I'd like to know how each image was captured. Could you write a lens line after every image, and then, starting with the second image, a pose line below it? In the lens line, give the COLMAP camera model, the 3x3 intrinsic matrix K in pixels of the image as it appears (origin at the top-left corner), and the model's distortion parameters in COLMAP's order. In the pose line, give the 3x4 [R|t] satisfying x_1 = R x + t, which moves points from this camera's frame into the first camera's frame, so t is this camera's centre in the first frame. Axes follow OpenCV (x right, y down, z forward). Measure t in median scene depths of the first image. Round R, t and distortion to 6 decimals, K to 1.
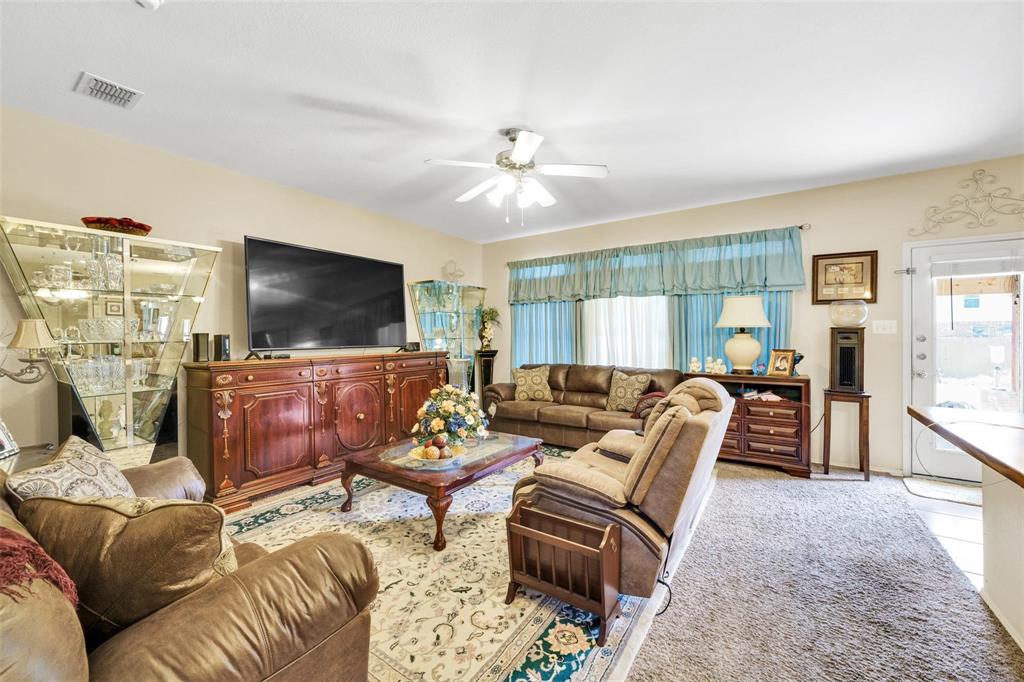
lens RADIAL K [[402.5, 0, 531.7], [0, 402.5, 331.8], [0, 0, 1]] dist [-0.010201, 0.001122]
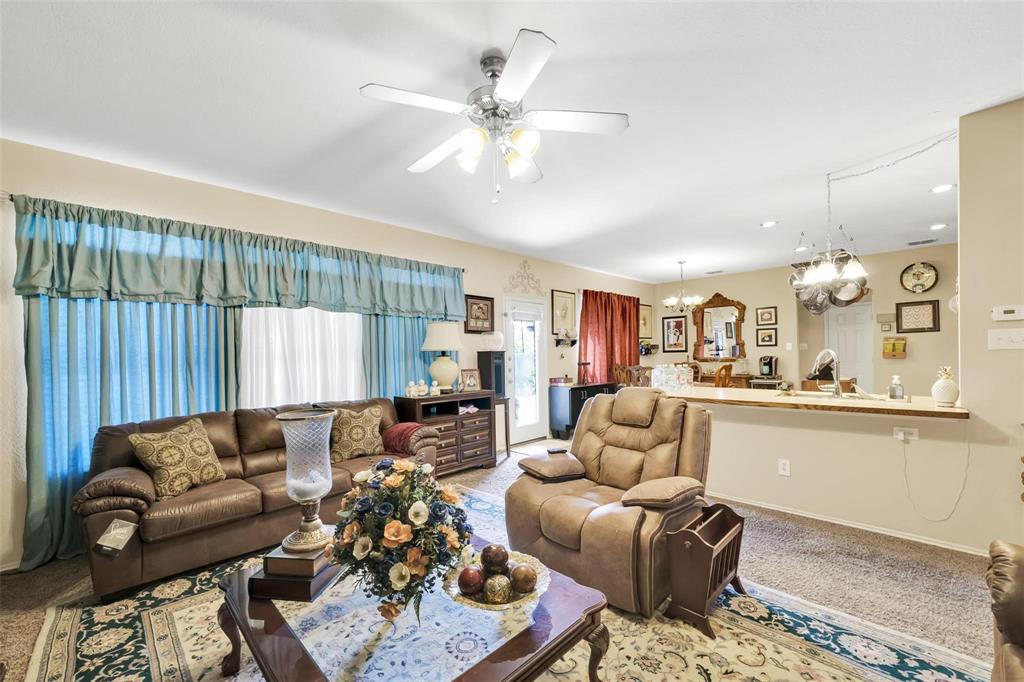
lens RADIAL K [[402.5, 0, 507.1], [0, 402.5, 356.7], [0, 0, 1]] dist [-0.010201, 0.001122]
pose [[0.219227, -0.009545, 0.975627, -0.491437], [0.010453, 0.999918, 0.007434, -0.001267], [-0.975618, 0.008569, 0.219309, 0.571060]]
